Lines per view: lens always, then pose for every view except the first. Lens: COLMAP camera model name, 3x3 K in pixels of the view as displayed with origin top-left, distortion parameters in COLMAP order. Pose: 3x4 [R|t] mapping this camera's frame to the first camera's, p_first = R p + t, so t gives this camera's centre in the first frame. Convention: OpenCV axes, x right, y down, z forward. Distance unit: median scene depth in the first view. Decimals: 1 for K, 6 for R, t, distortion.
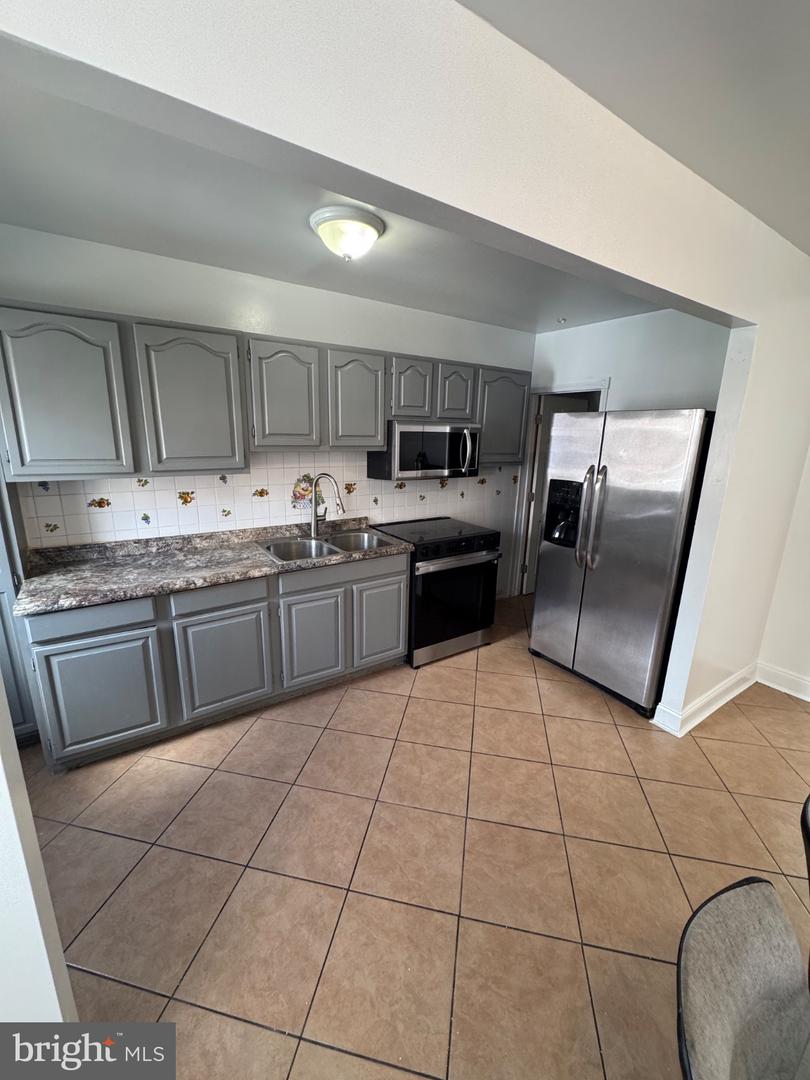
lens RADIAL K [[433.5, 0, 404.9], [0, 433.5, 537.7], [0, 0, 1]] dist [-0.002419, 0.000310]
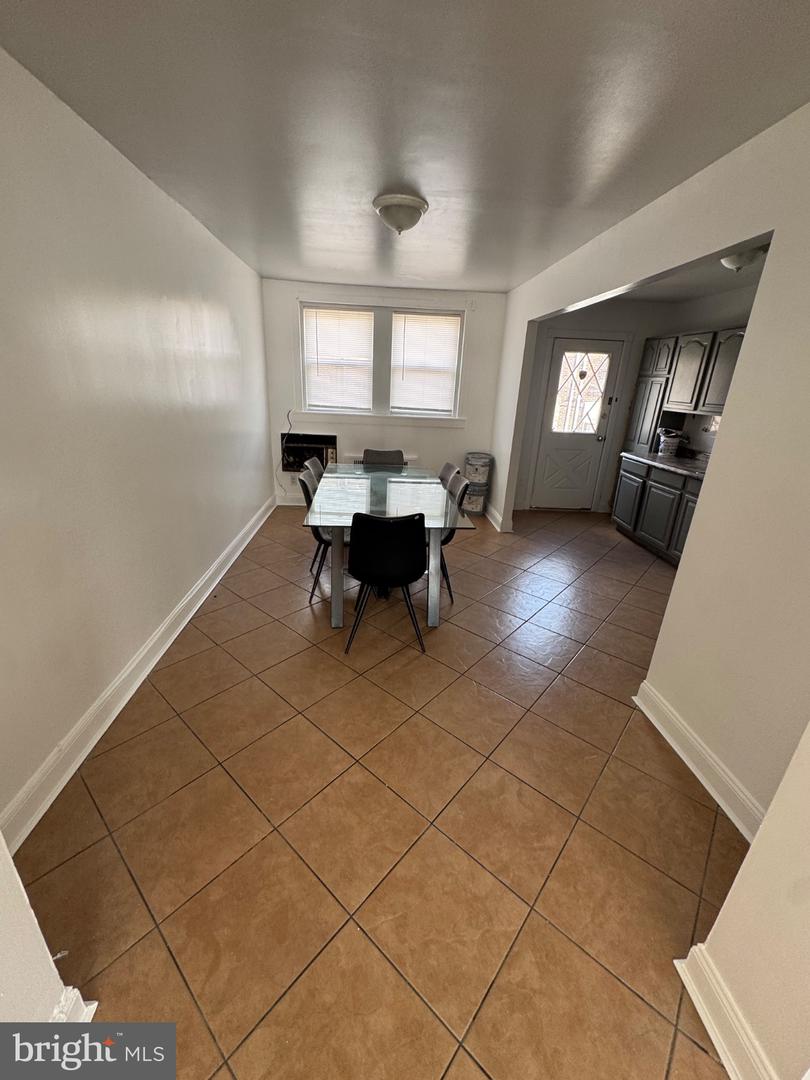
lens RADIAL K [[433.5, 0, 404.9], [0, 433.5, 537.7], [0, 0, 1]] dist [-0.002419, 0.000310]
pose [[-0.491529, 0.257579, -0.831897, 1.476677], [-0.262259, 0.867130, 0.423445, -0.114570], [0.830433, 0.426308, -0.358667, 0.717480]]
